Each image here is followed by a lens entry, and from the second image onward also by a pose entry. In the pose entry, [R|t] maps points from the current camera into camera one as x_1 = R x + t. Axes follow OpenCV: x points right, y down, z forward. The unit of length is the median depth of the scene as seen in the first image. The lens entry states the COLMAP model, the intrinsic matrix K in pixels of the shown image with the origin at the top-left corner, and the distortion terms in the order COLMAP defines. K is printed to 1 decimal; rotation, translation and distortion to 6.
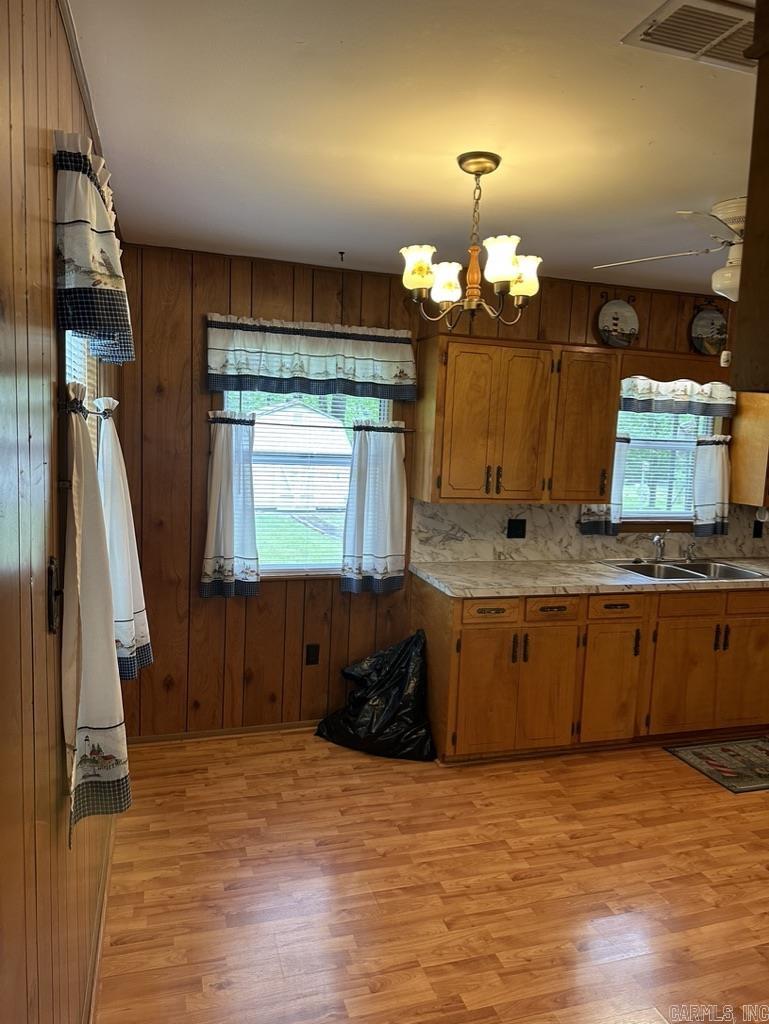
lens RADIAL K [[717.3, 0, 394.6], [0, 717.3, 517.3], [0, 0, 1]] dist [0.092899, -0.112693]
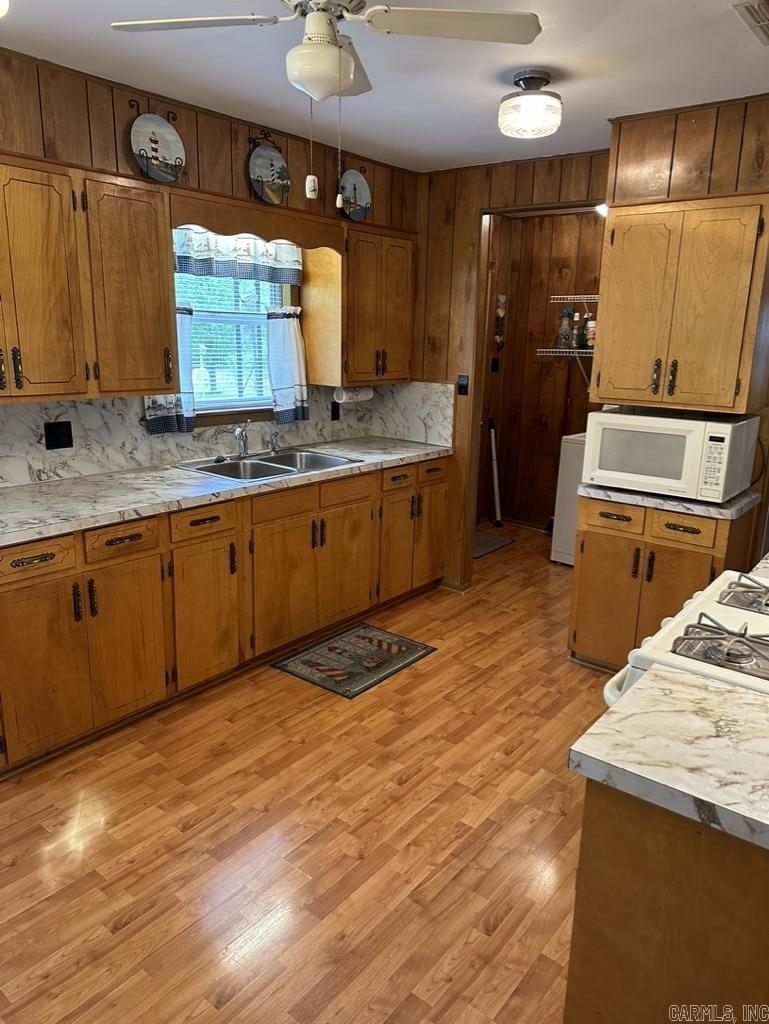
lens RADIAL K [[717.3, 0, 383.8], [0, 717.3, 511.0], [0, 0, 1]] dist [0.092899, -0.112693]
pose [[0.838661, -0.153373, 0.522614, 0.053093], [0.076303, 0.983155, 0.166083, -0.006913], [-0.539283, -0.099411, 0.836236, 0.211921]]
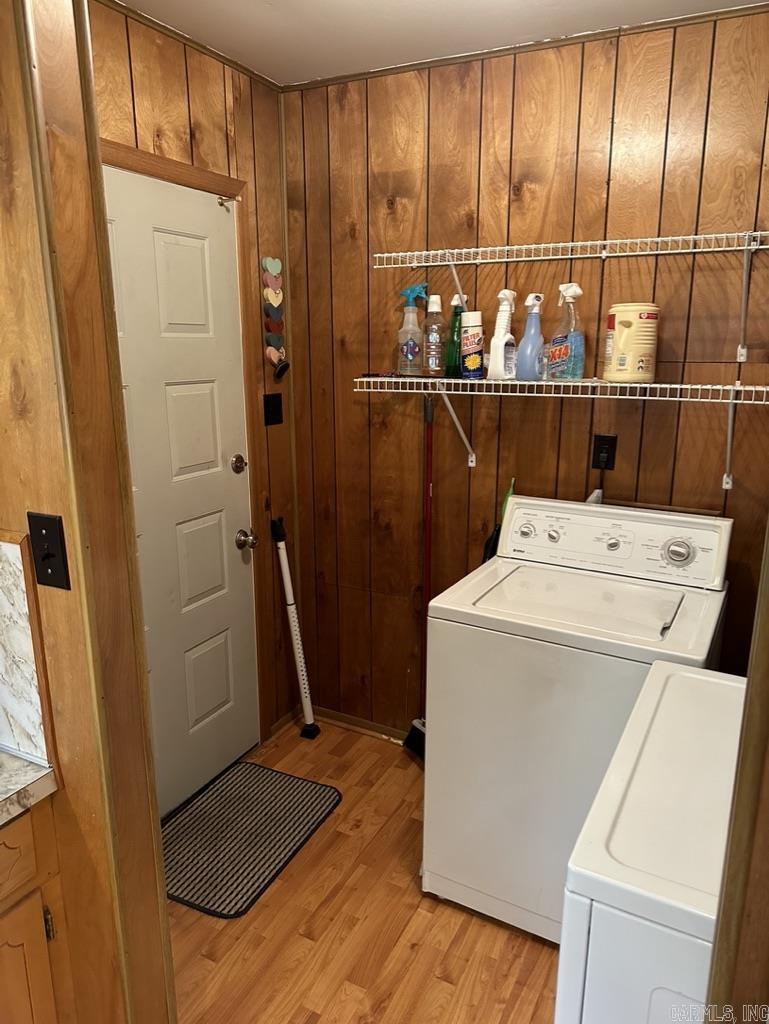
lens RADIAL K [[717.3, 0, 384.0], [0, 717.3, 511.8], [0, 0, 1]] dist [0.092899, -0.112693]
pose [[0.706428, -0.205177, 0.677393, 0.671756], [0.114211, 0.977563, 0.176990, -0.054751], [-0.698510, -0.047665, 0.714012, 0.803167]]
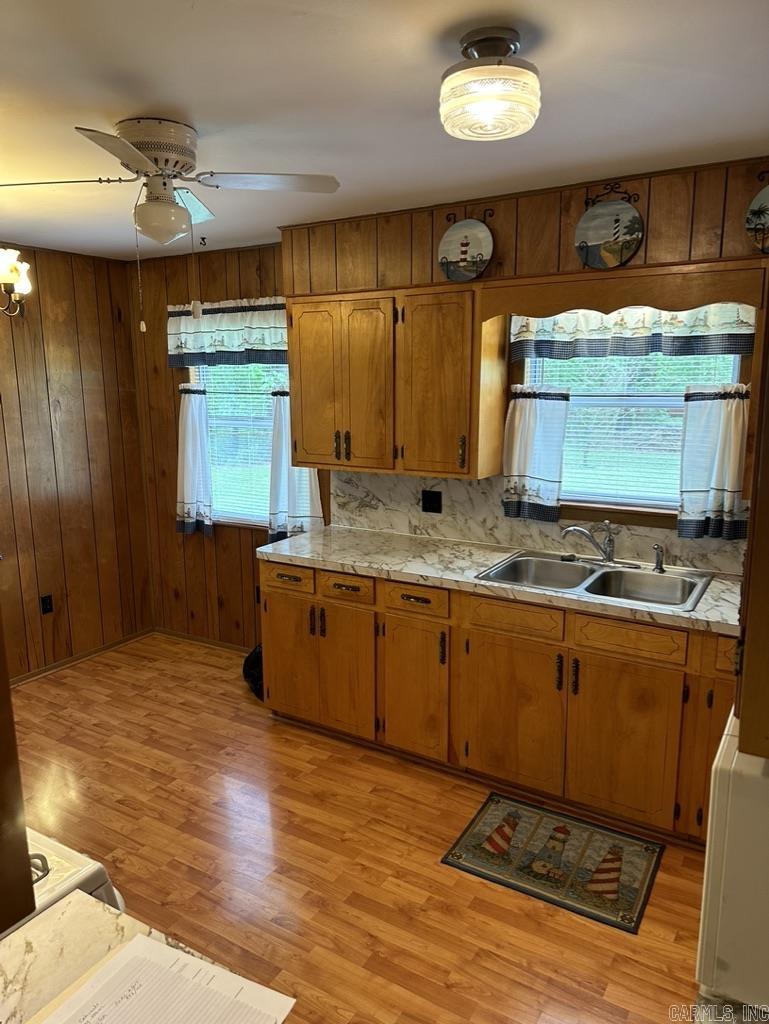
lens RADIAL K [[717.3, 0, 383.9], [0, 717.3, 515.6], [0, 0, 1]] dist [0.092899, -0.112693]
pose [[0.650001, 0.096622, -0.753766, 0.885388], [-0.057711, 0.995296, 0.077817, -0.035735], [0.757739, -0.007080, 0.652519, 0.419671]]
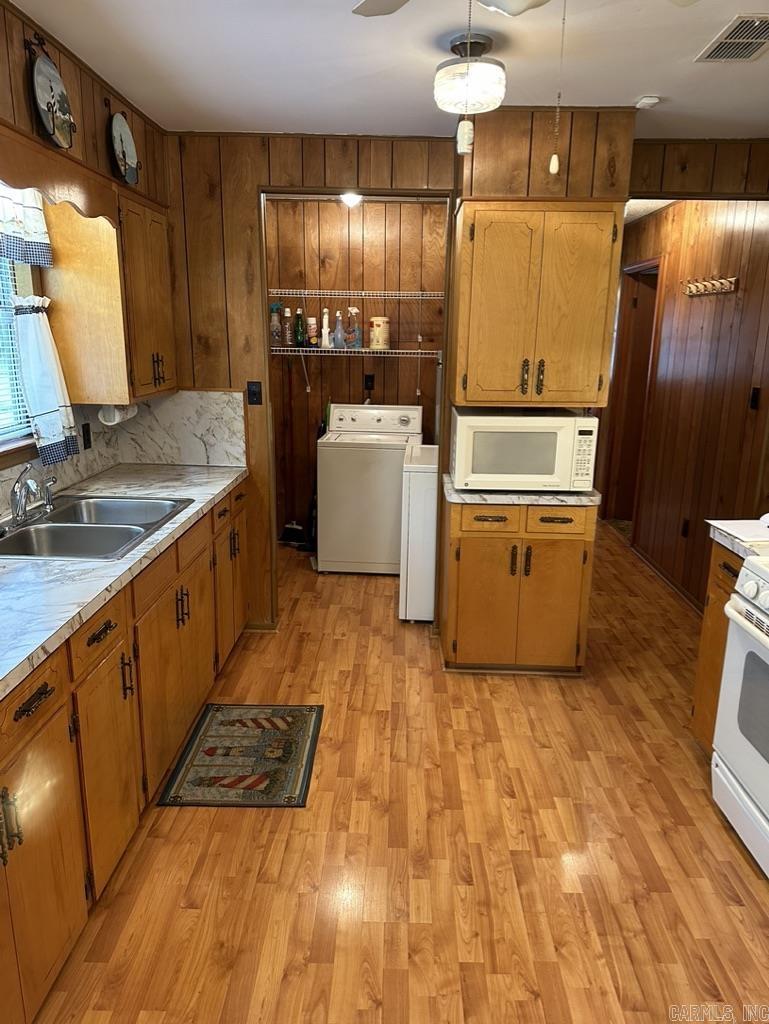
lens RADIAL K [[717.3, 0, 385.1], [0, 717.3, 512.3], [0, 0, 1]] dist [0.092899, -0.112693]
pose [[0.330031, -0.265820, 0.905770, -0.075983], [0.111890, 0.963784, 0.242077, -0.063601], [-0.937315, 0.021454, 0.347821, 0.610908]]
